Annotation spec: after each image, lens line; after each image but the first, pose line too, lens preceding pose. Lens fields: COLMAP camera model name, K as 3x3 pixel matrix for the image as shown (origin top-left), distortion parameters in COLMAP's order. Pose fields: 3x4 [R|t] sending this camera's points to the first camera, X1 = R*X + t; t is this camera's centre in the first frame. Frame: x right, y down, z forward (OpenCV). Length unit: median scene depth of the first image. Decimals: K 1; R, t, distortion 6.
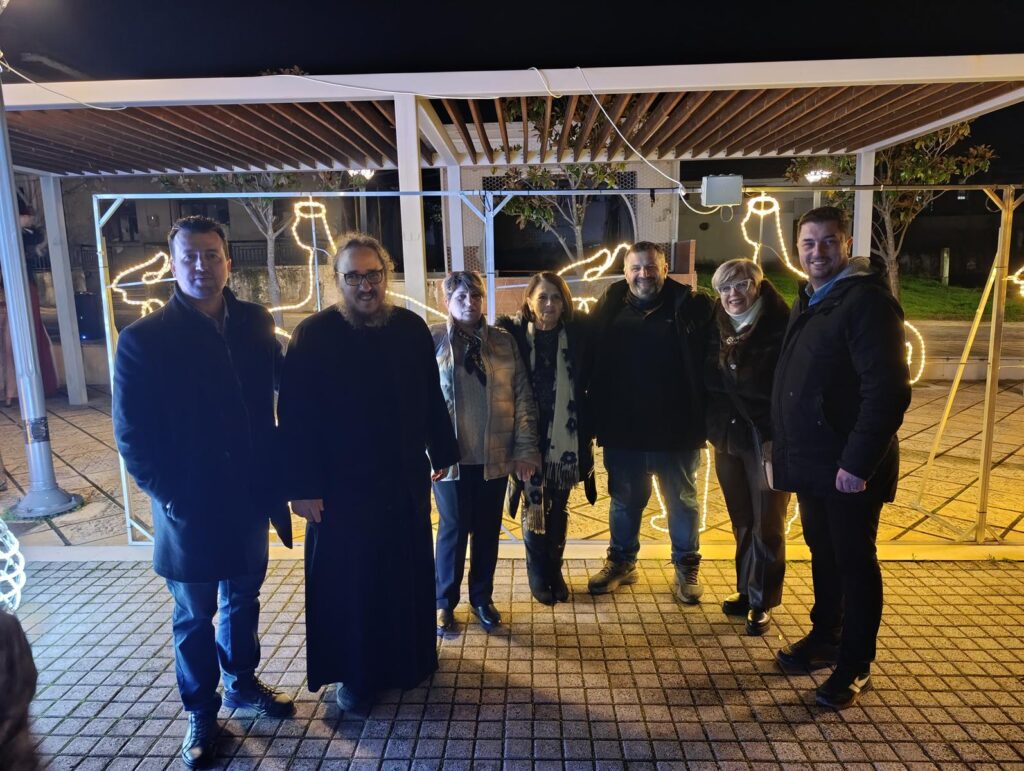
lens RADIAL K [[700.9, 0, 509.3], [0, 700.9, 387.4], [0, 0, 1]] dist [-0.004900, -0.012573]
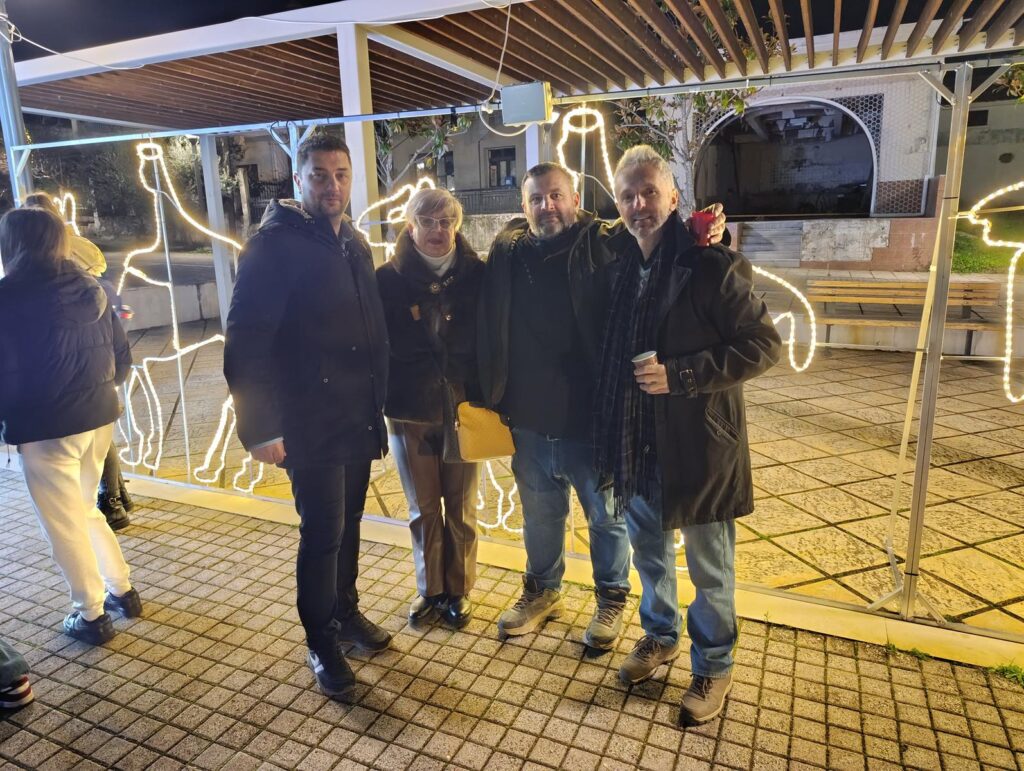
lens RADIAL K [[700.9, 0, 511.3], [0, 700.9, 375.0], [0, 0, 1]] dist [-0.004900, -0.012573]
pose [[0.928087, 0.076954, -0.364324, 0.574750], [-0.057484, 0.996293, 0.064004, -0.031086], [0.367899, -0.038458, 0.929070, 0.258250]]
